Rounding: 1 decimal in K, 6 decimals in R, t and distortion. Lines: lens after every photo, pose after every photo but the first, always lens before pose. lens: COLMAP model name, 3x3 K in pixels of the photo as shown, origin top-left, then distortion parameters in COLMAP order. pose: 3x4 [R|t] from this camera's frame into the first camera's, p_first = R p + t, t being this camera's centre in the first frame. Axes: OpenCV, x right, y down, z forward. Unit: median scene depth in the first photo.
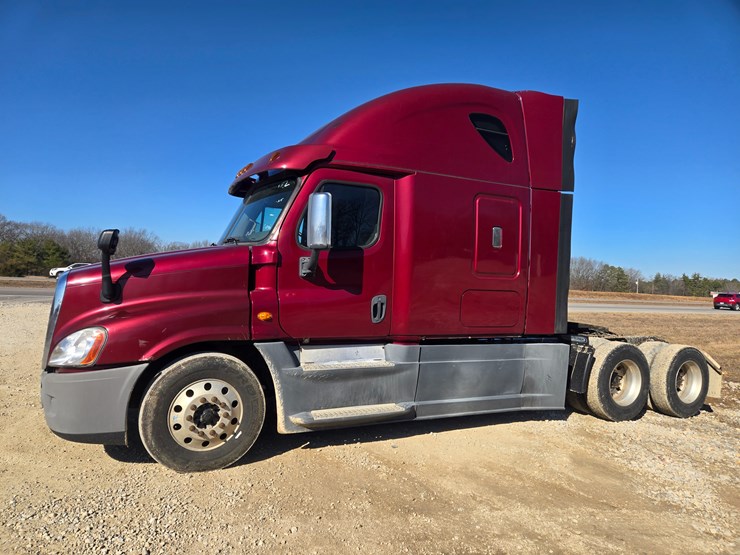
lens RADIAL K [[490.0, 0, 367.0], [0, 490.0, 289.5], [0, 0, 1]] dist [0.062089, -0.041626]
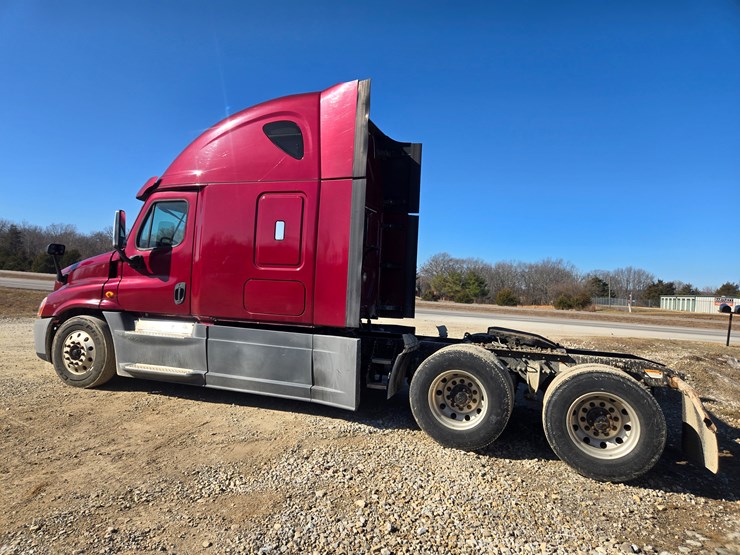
lens RADIAL K [[492.5, 0, 367.0], [0, 492.5, 279.3], [0, 0, 1]] dist [0.070280, -0.043972]
pose [[0.689312, -0.020573, -0.724172, 1.369935], [-0.036967, 0.997296, -0.063520, 0.071012], [0.723521, 0.070555, 0.686688, 0.468604]]
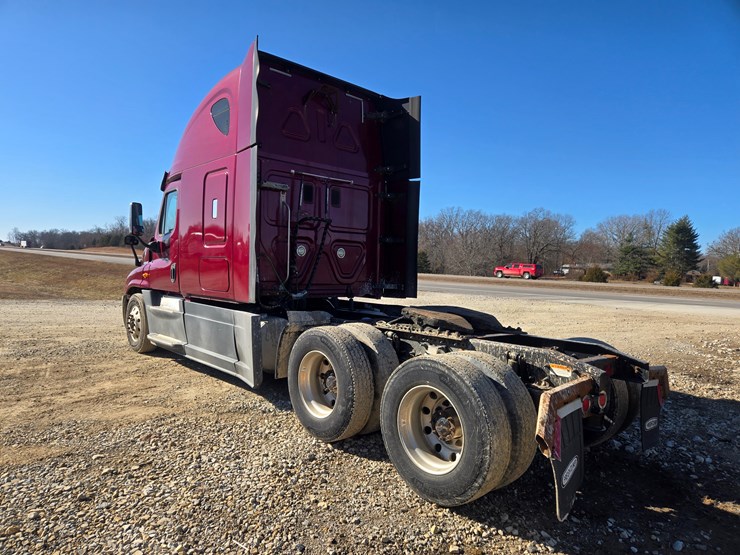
lens RADIAL K [[495.2, 0, 373.5], [0, 495.2, 287.4], [0, 0, 1]] dist [0.072640, 0.000097]
pose [[0.268520, 0.005104, -0.963260, 1.670150], [-0.037157, 0.999297, -0.005063, 0.072009], [0.962557, 0.037151, 0.268521, 1.215143]]
